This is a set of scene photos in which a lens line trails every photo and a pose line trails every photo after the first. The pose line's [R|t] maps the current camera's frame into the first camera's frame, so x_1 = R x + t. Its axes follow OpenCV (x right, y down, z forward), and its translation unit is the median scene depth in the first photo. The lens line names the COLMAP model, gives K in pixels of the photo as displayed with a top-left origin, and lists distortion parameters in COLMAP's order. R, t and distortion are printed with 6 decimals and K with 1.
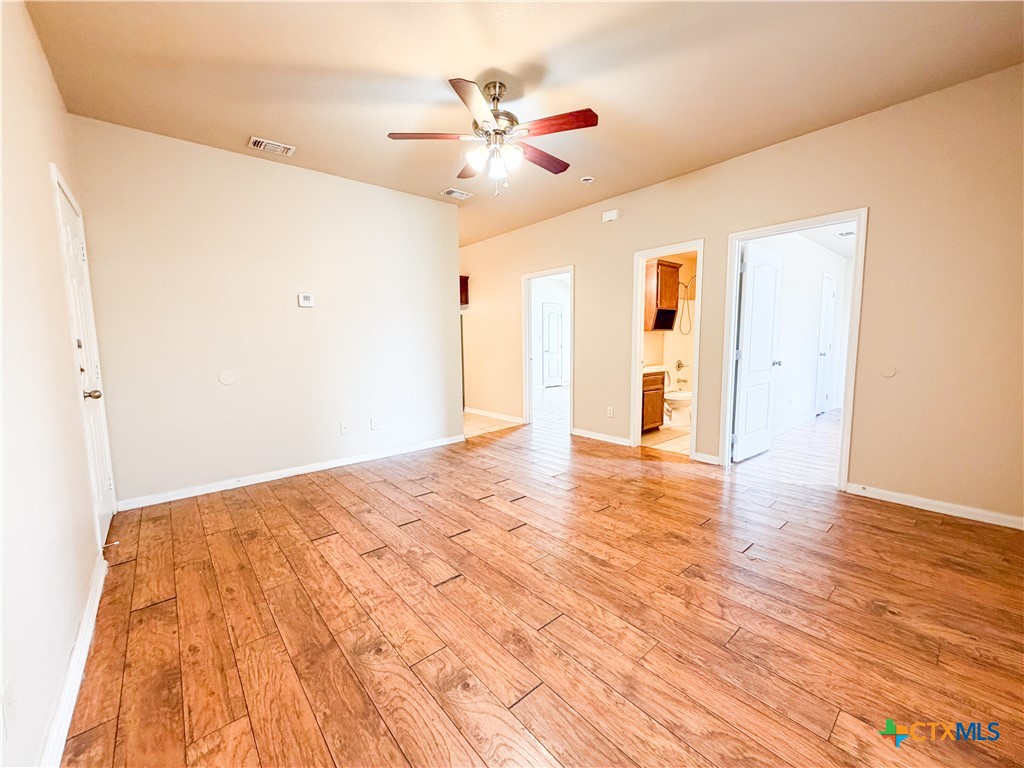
lens RADIAL K [[407.4, 0, 510.6], [0, 407.4, 384.1], [0, 0, 1]] dist [0.000070, 0.000164]
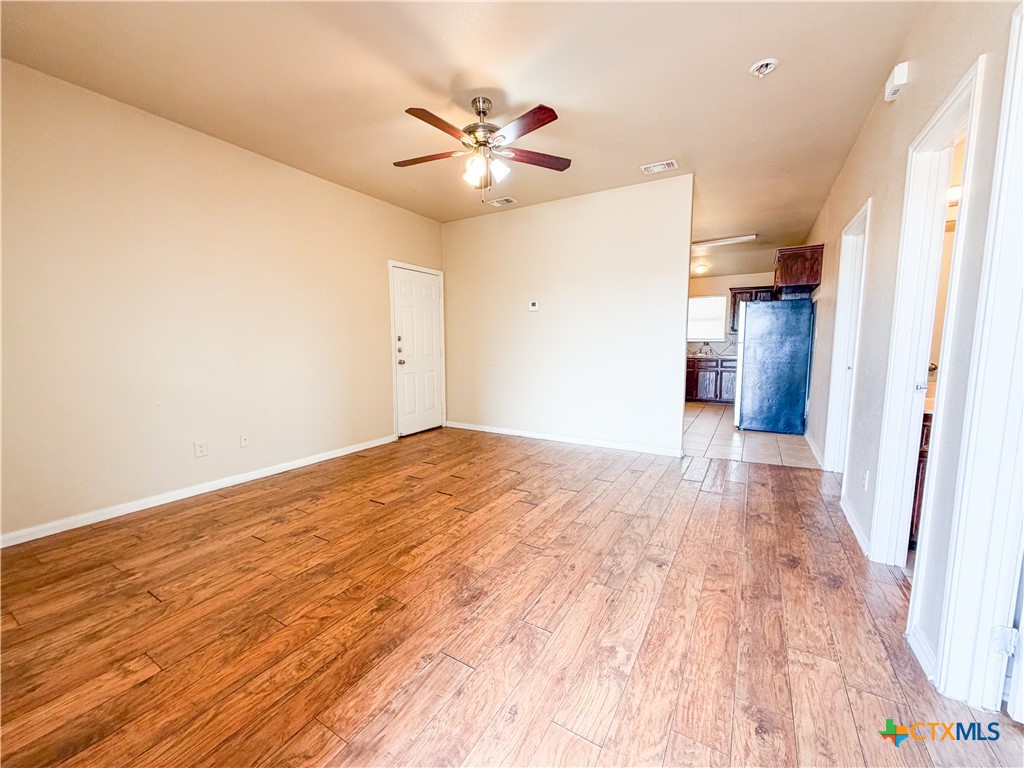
lens RADIAL K [[407.4, 0, 510.6], [0, 407.4, 384.1], [0, 0, 1]] dist [0.000070, 0.000164]
pose [[0.313074, 0.112421, -0.943051, 1.220336], [-0.100285, 0.991331, 0.084883, -0.101267], [0.944419, 0.067999, 0.321635, 0.875027]]
